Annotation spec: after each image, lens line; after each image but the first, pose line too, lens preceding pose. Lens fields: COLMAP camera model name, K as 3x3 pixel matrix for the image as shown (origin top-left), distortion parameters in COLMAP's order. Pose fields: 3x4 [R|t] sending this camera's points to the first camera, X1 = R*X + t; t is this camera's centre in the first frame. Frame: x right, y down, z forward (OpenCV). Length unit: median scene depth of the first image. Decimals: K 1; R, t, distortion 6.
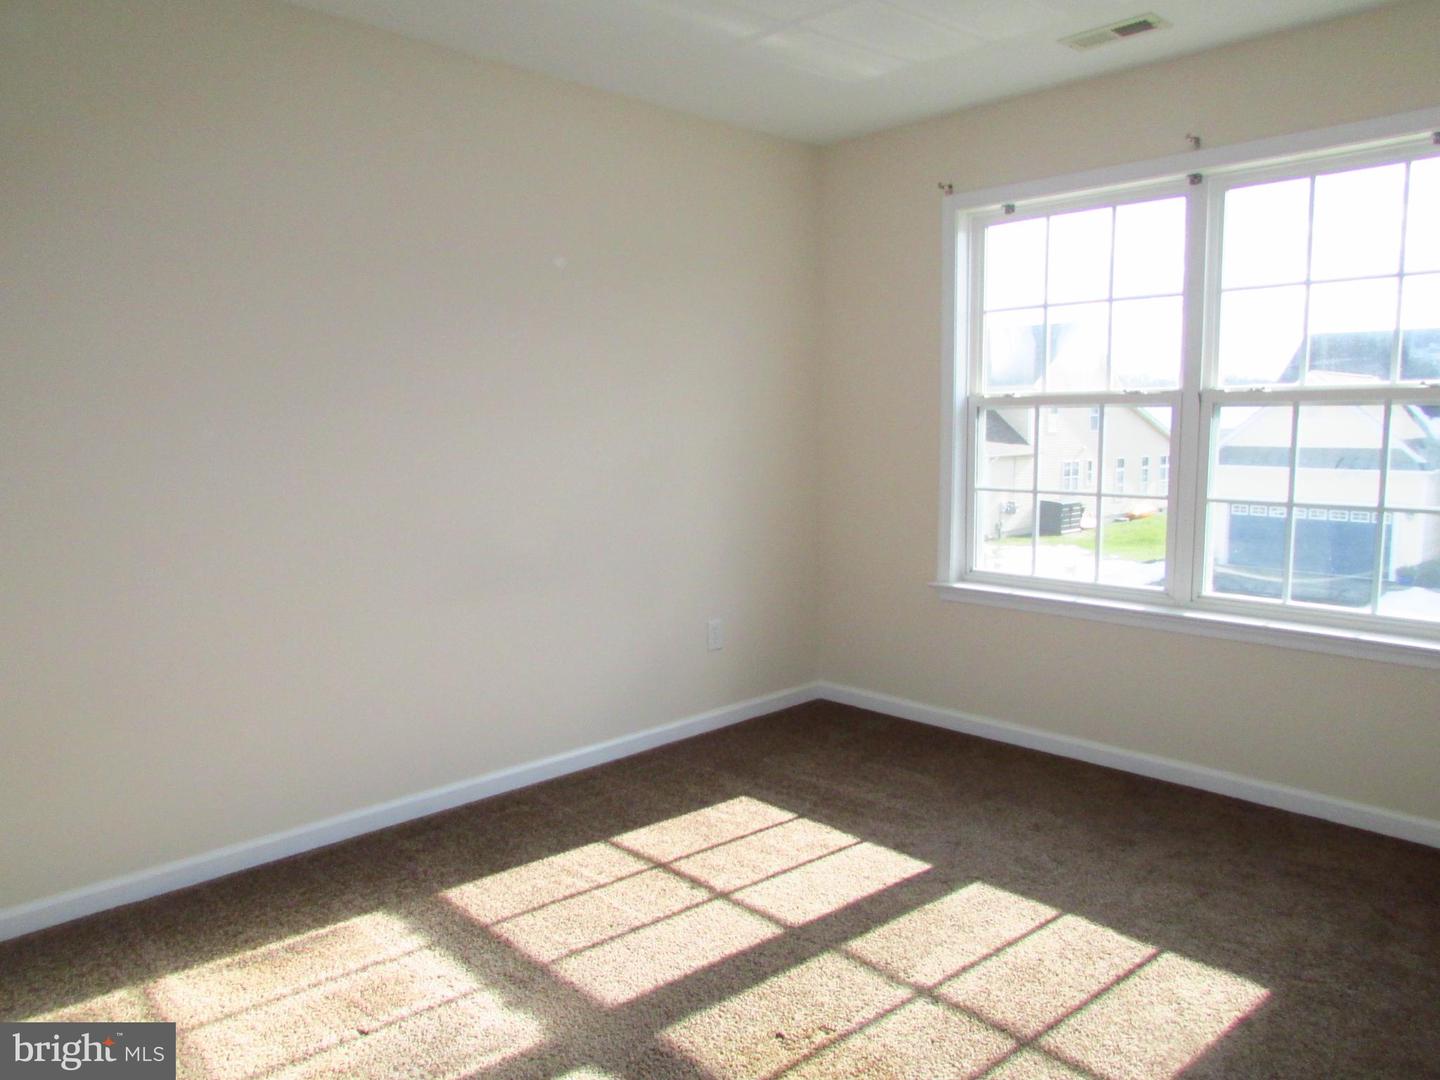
lens RADIAL K [[1085.5, 0, 707.5], [0, 1085.5, 541.4], [0, 0, 1]] dist [-0.006192, -0.005937]
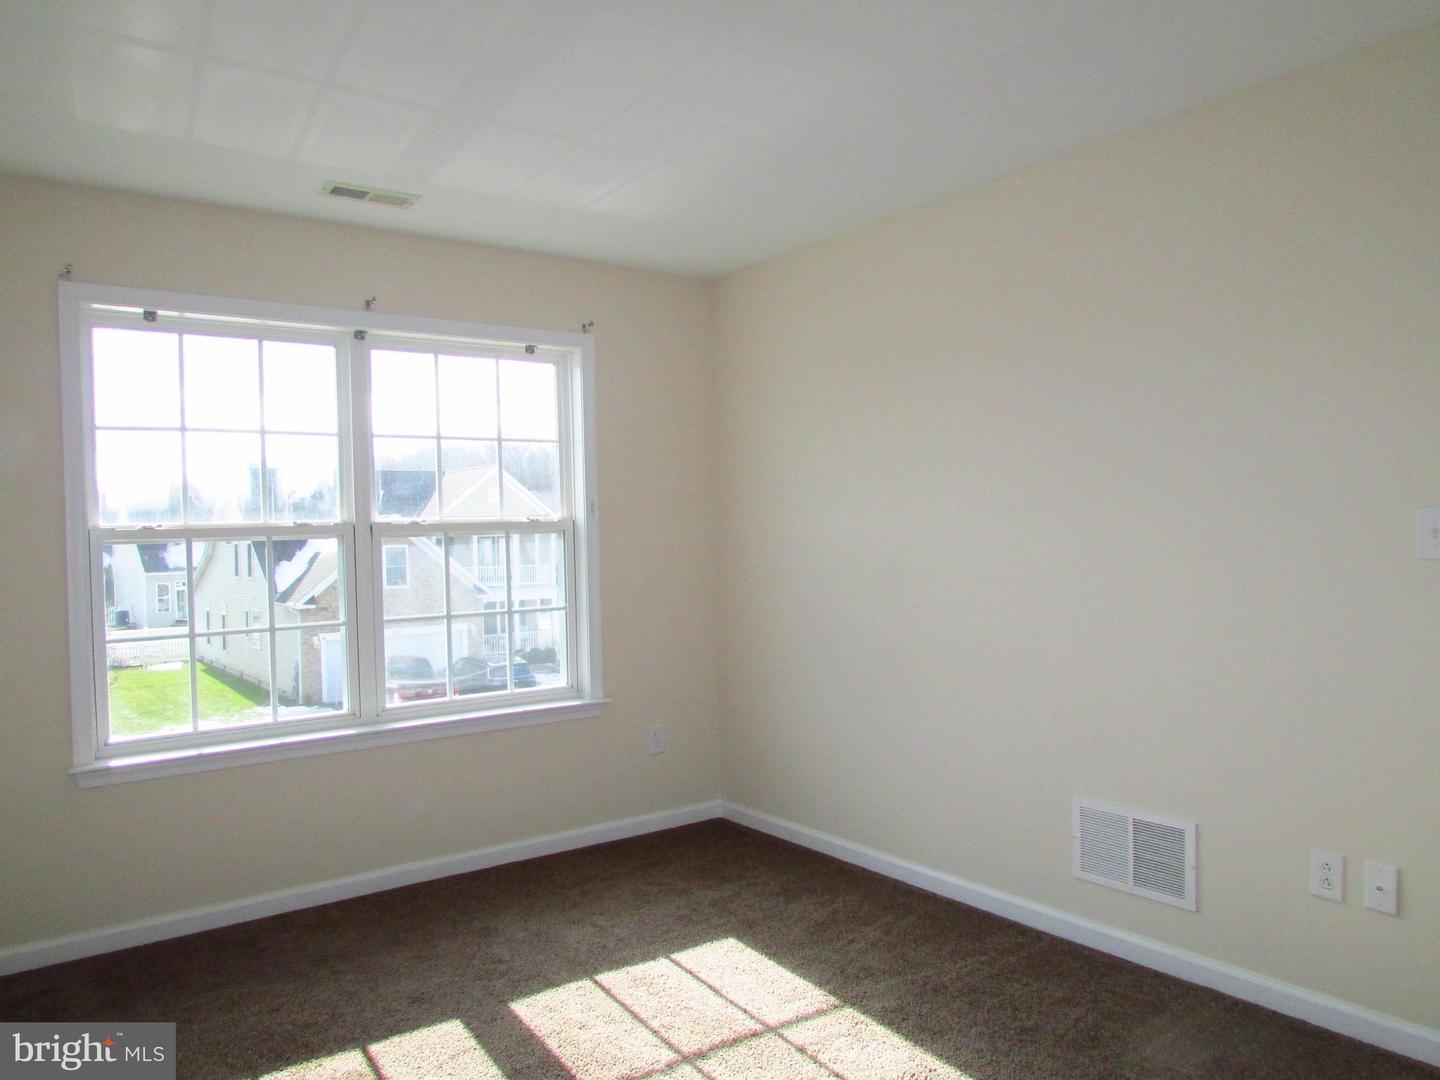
lens RADIAL K [[1085.5, 0, 707.5], [0, 1085.5, 541.4], [0, 0, 1]] dist [-0.006192, -0.005937]
pose [[0.102332, 0.002222, 0.994748, -0.624358], [0.145250, 0.989246, -0.017152, -0.053230], [-0.984089, 0.146242, 0.100909, 0.567259]]
